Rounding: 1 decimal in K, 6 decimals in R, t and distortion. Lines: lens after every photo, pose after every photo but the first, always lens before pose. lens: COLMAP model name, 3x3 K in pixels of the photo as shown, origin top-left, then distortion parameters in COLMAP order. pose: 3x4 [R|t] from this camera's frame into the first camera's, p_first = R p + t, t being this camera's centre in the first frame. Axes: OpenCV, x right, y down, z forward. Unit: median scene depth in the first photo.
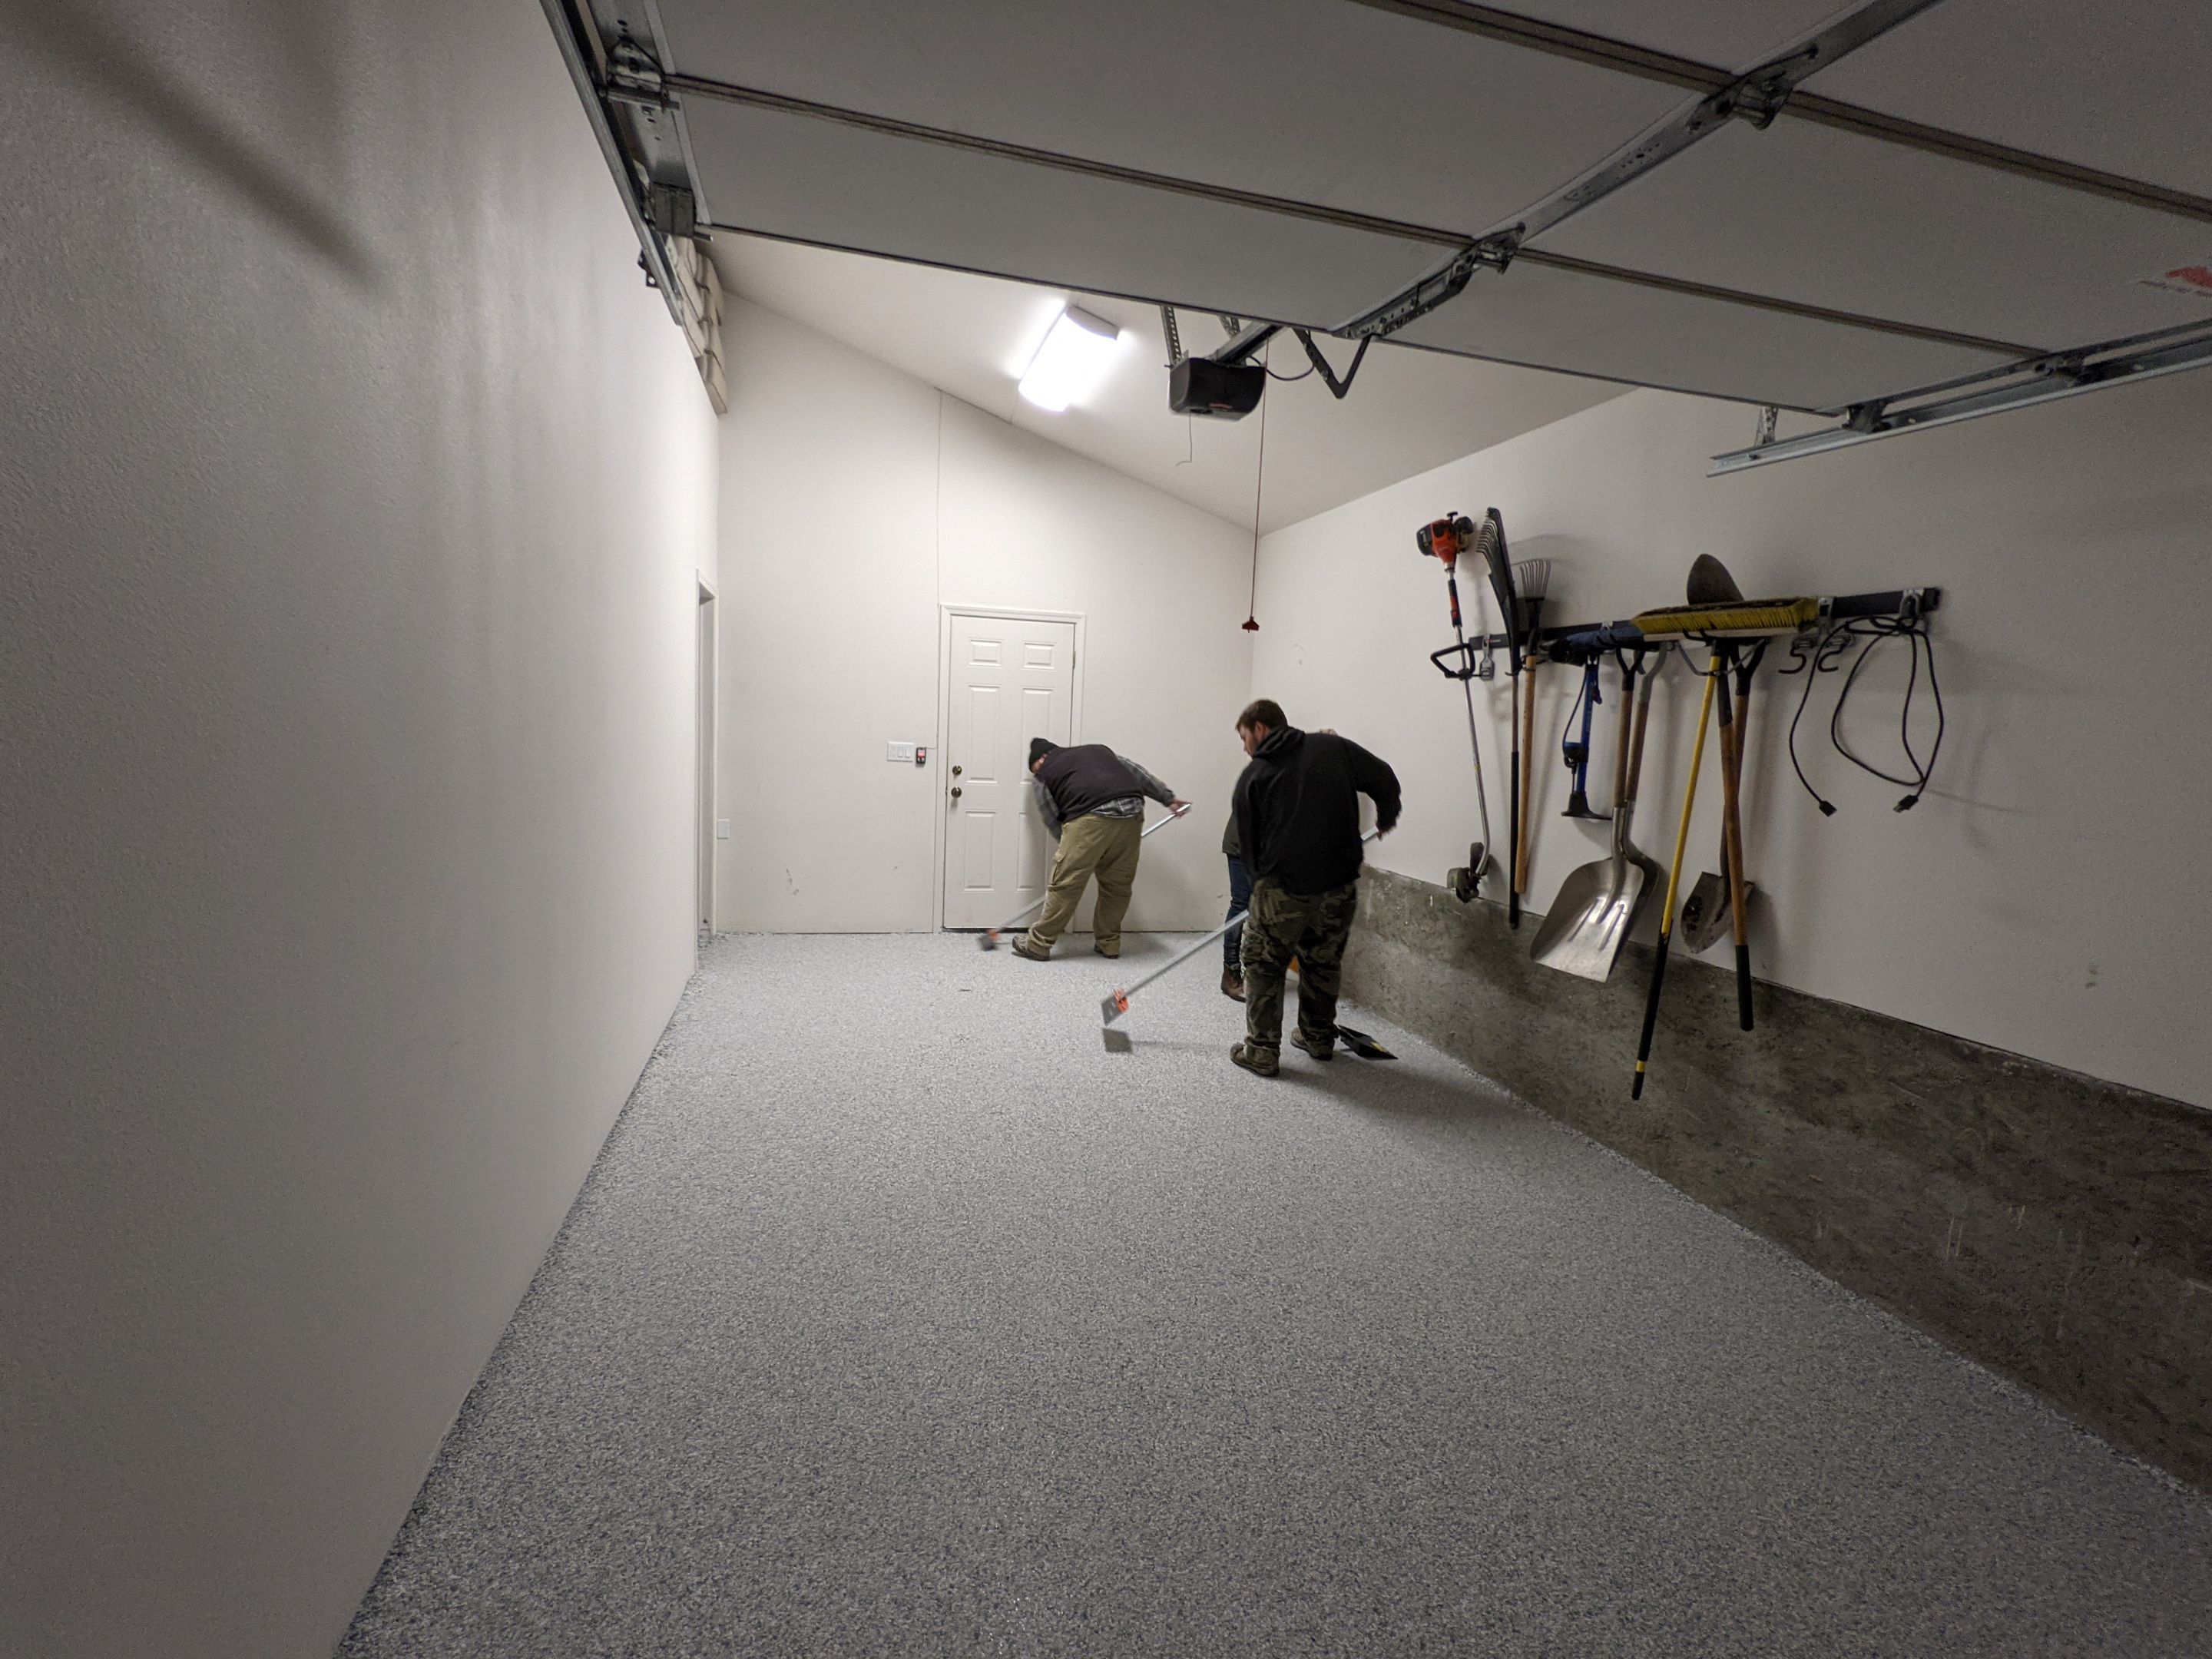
lens RADIAL K [[1061.6, 0, 1119.5], [0, 1061.6, 829.8], [0, 0, 1]] dist [-0.000990, 0.001421]
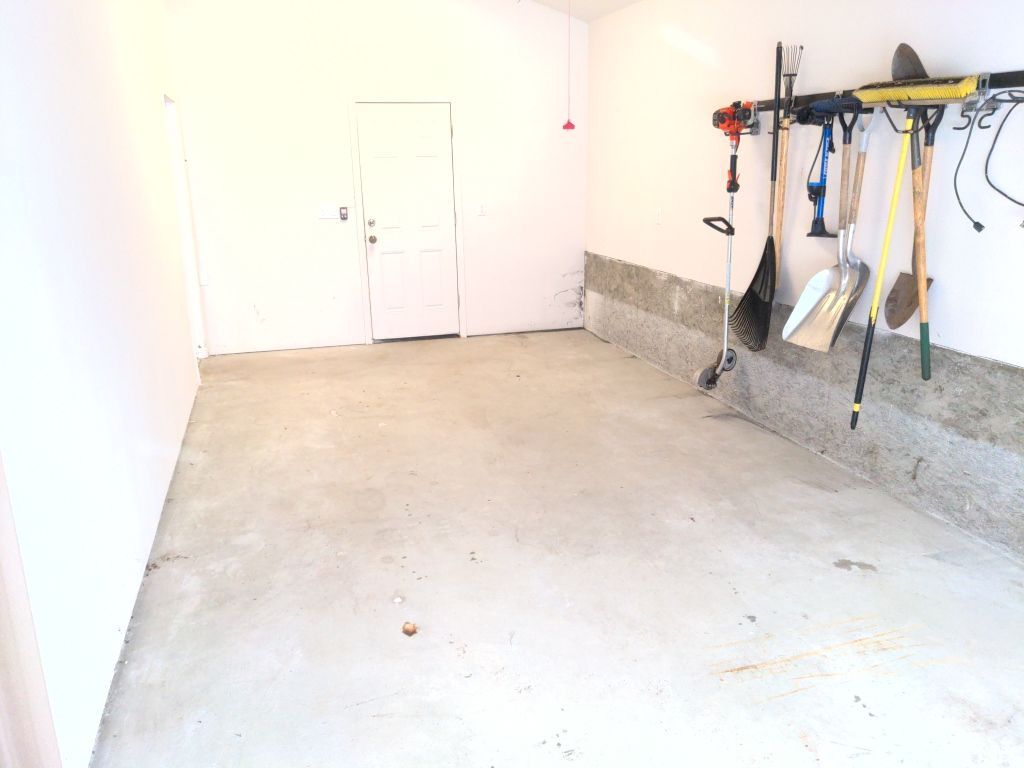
lens RADIAL K [[806.0, 0, 517.5], [0, 806.0, 379.2], [0, 0, 1]] dist [0.068612, -0.098148]
pose [[0.997548, -0.067832, 0.017255, 0.001524], [0.064096, 0.984357, 0.164114, -0.035786], [-0.028117, -0.162606, 0.986290, -0.110167]]
